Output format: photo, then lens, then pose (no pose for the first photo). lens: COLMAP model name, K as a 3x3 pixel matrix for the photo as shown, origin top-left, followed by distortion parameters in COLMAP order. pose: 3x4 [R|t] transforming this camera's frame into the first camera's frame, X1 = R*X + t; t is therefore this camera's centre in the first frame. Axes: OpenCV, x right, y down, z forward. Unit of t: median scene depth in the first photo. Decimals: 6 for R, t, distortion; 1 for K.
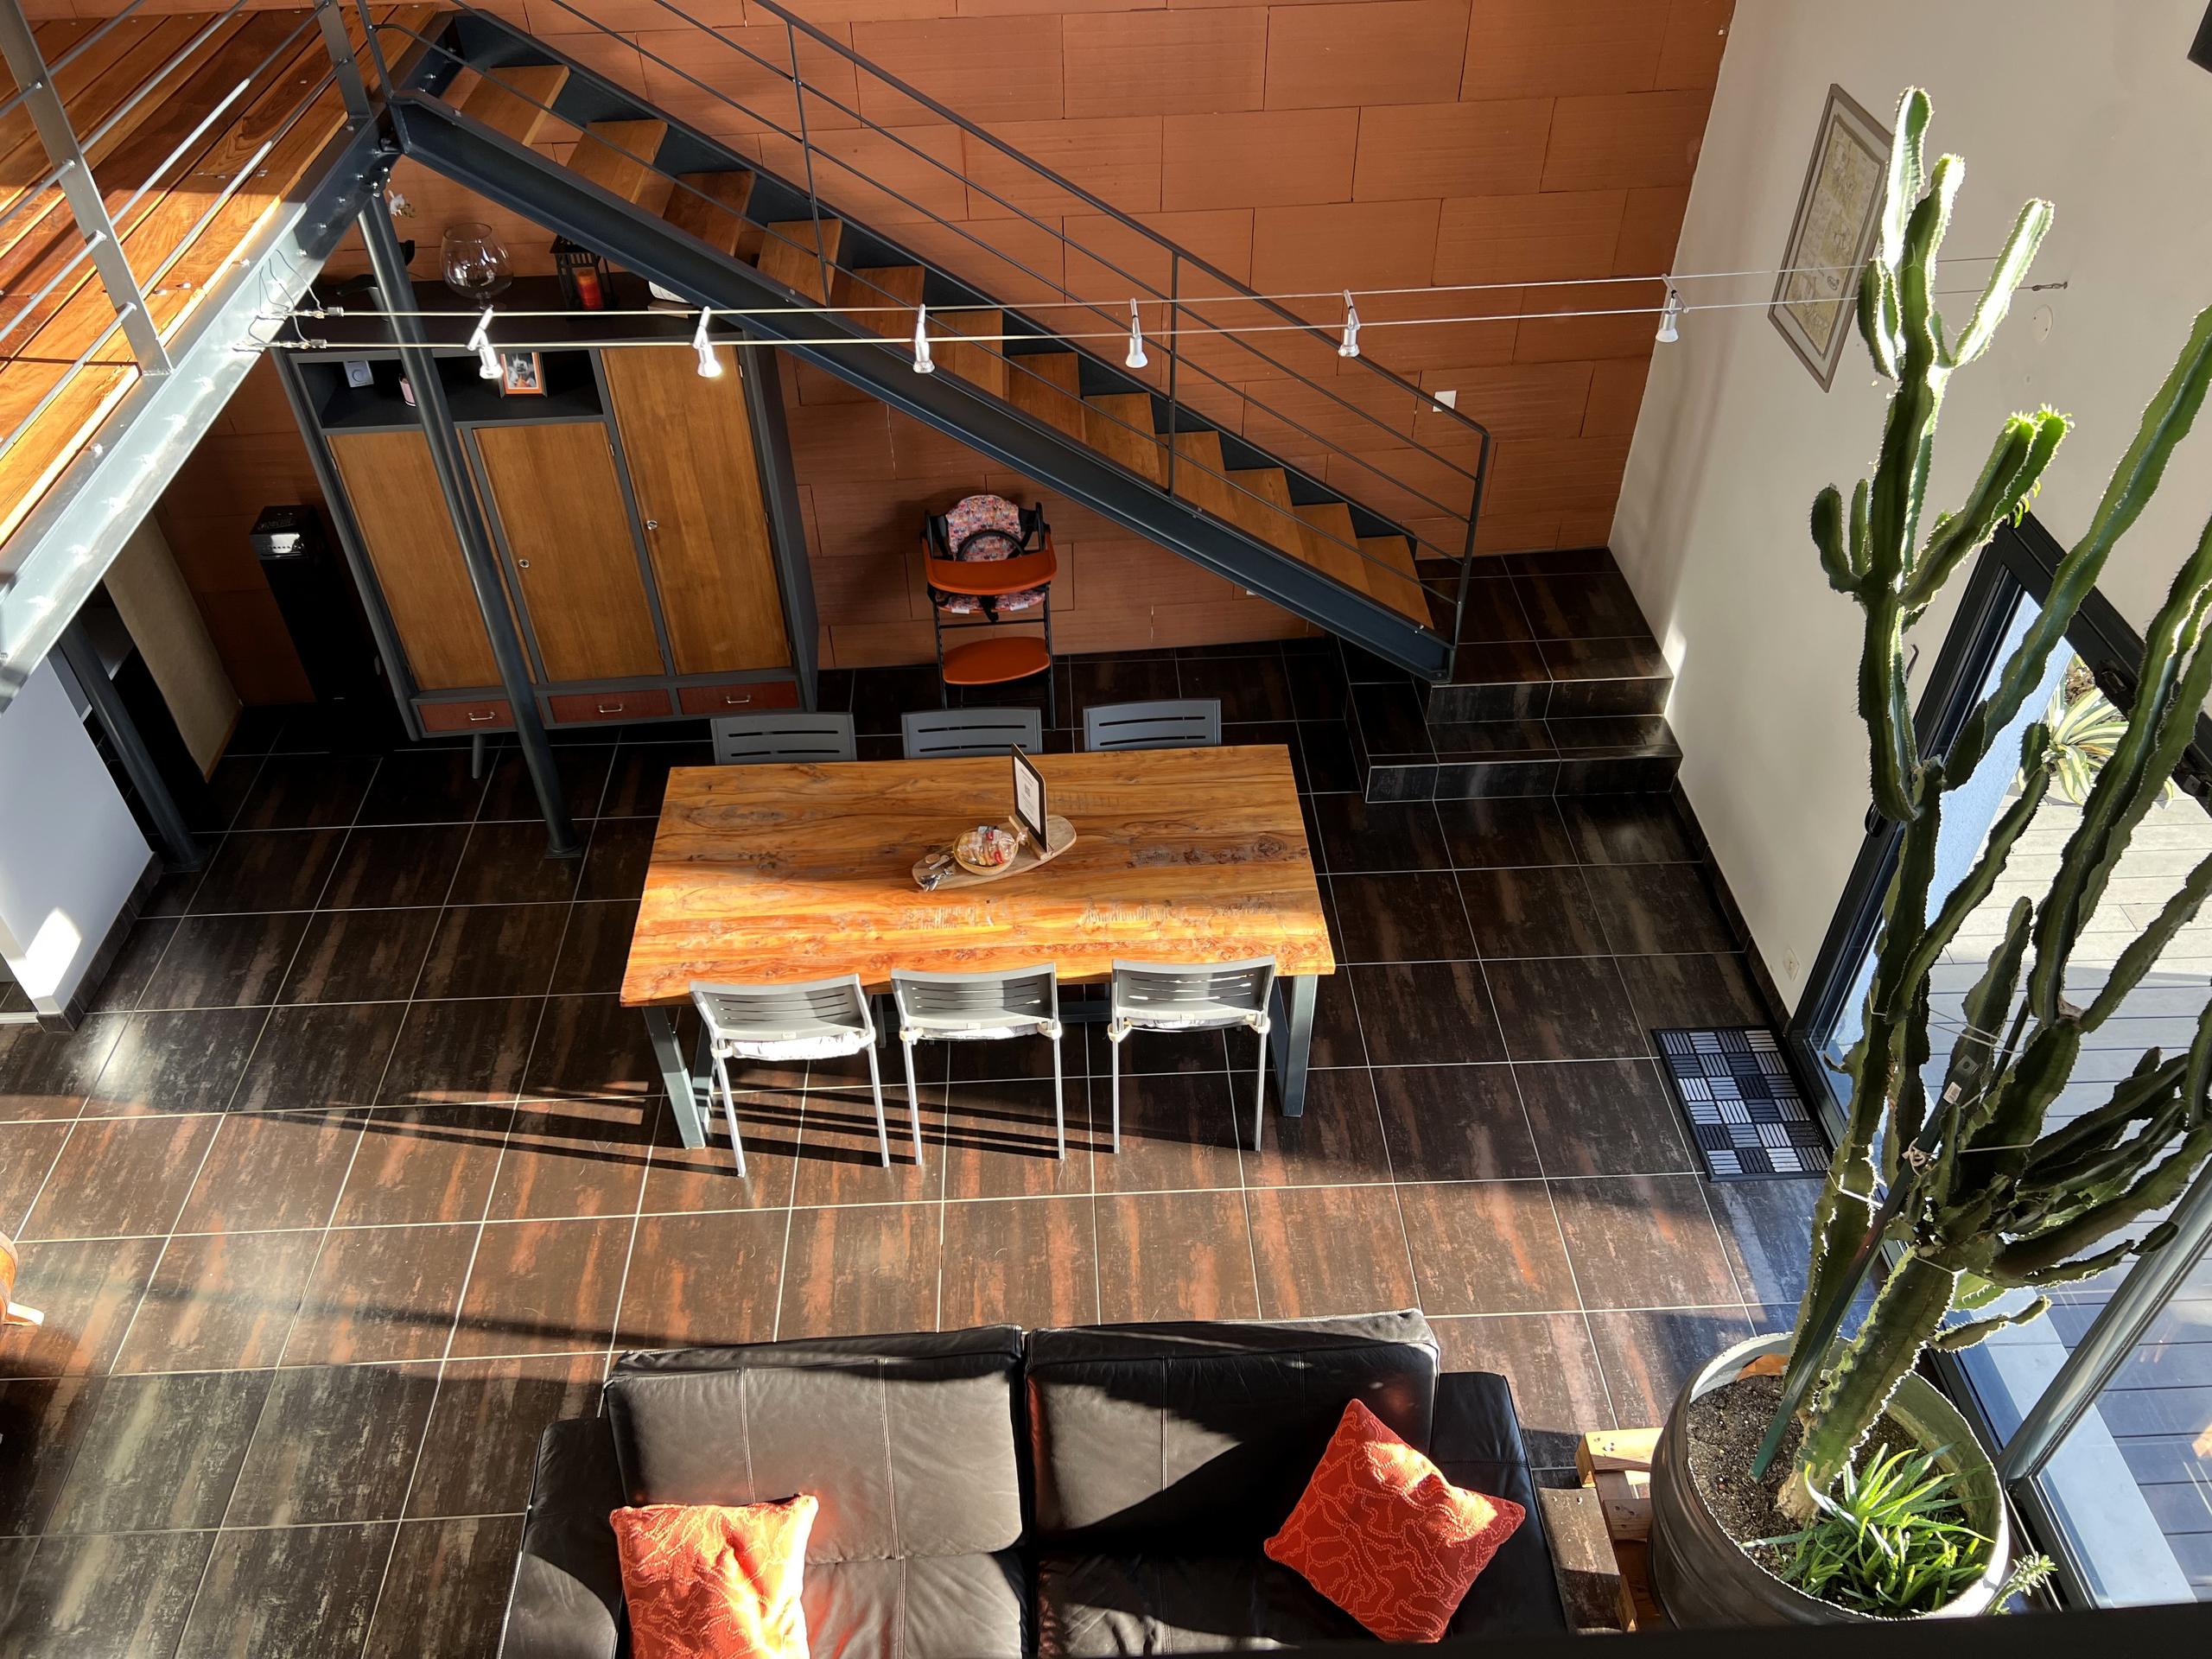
lens RADIAL K [[1671.2, 0, 1113.0], [0, 1671.2, 841.3], [0, 0, 1]] dist [0.045611, -0.002687]
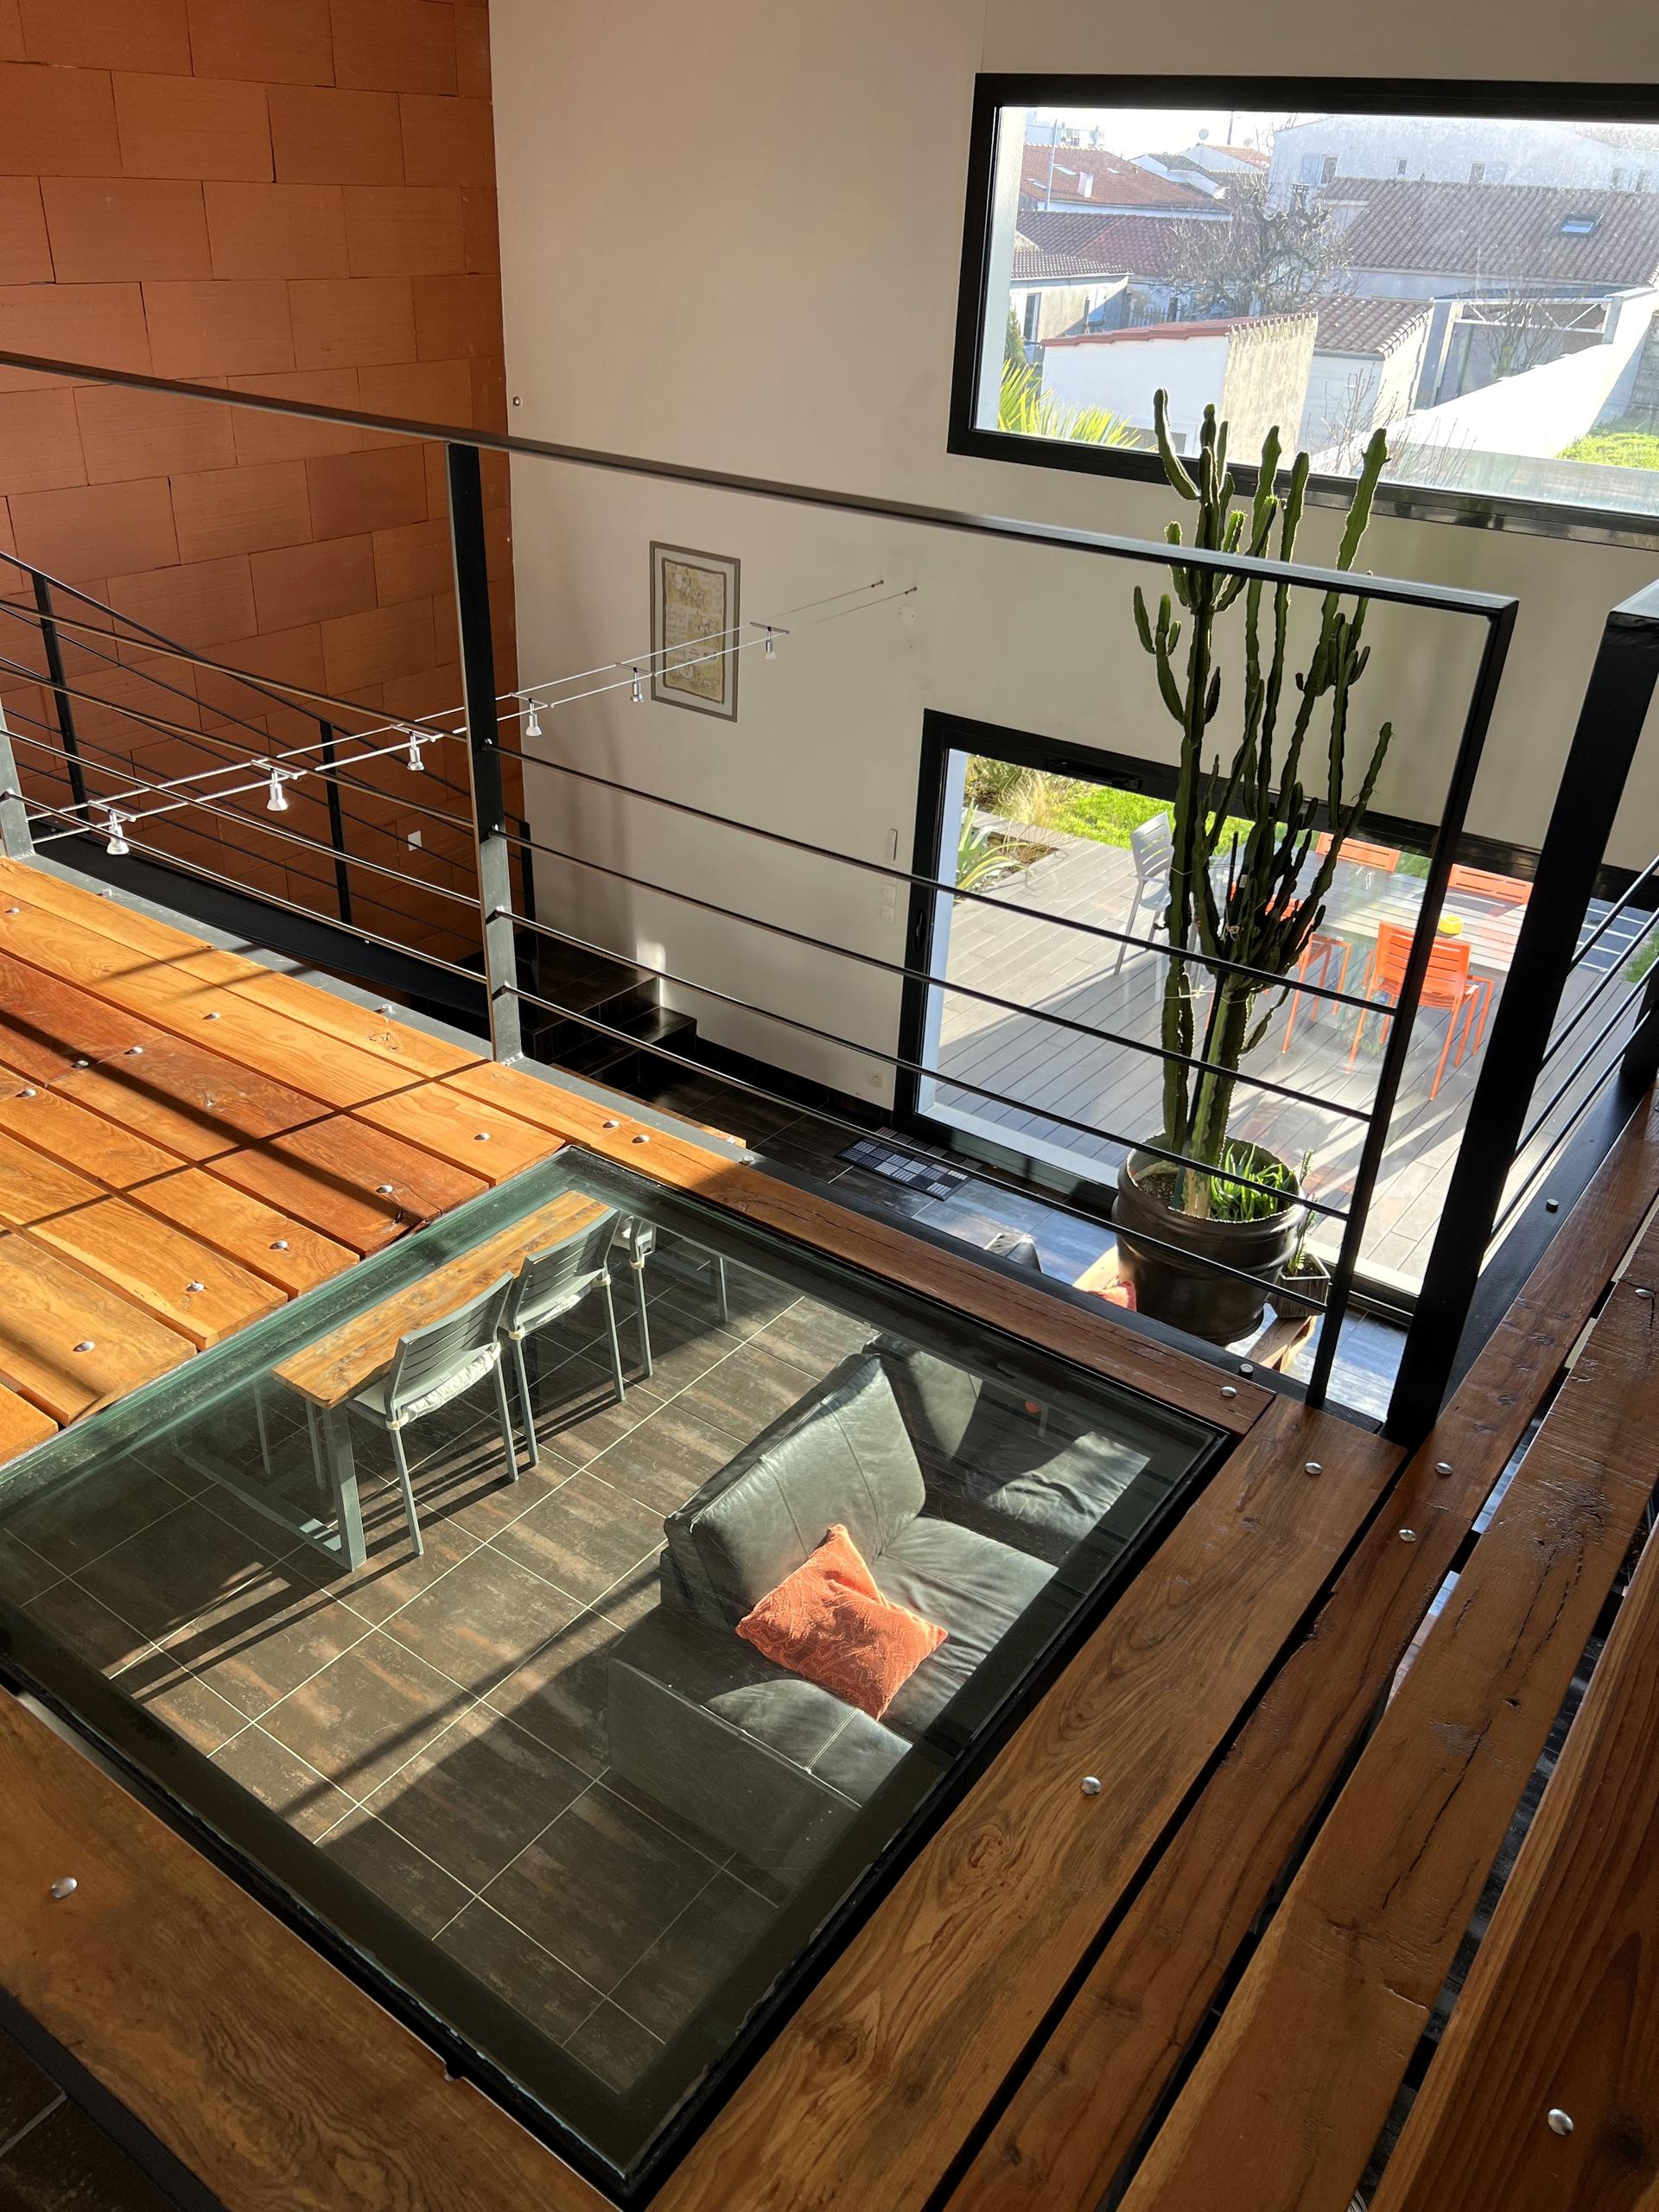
lens RADIAL K [[1671.2, 0, 817.2], [0, 1671.2, 1093.7], [0, 0, 1]] dist [0.045611, -0.002687]
pose [[0.619947, -0.340955, 0.706693, -0.755049], [0.488856, 0.872328, -0.007981, 0.080060], [-0.613747, 0.350419, 0.707476, -0.007803]]
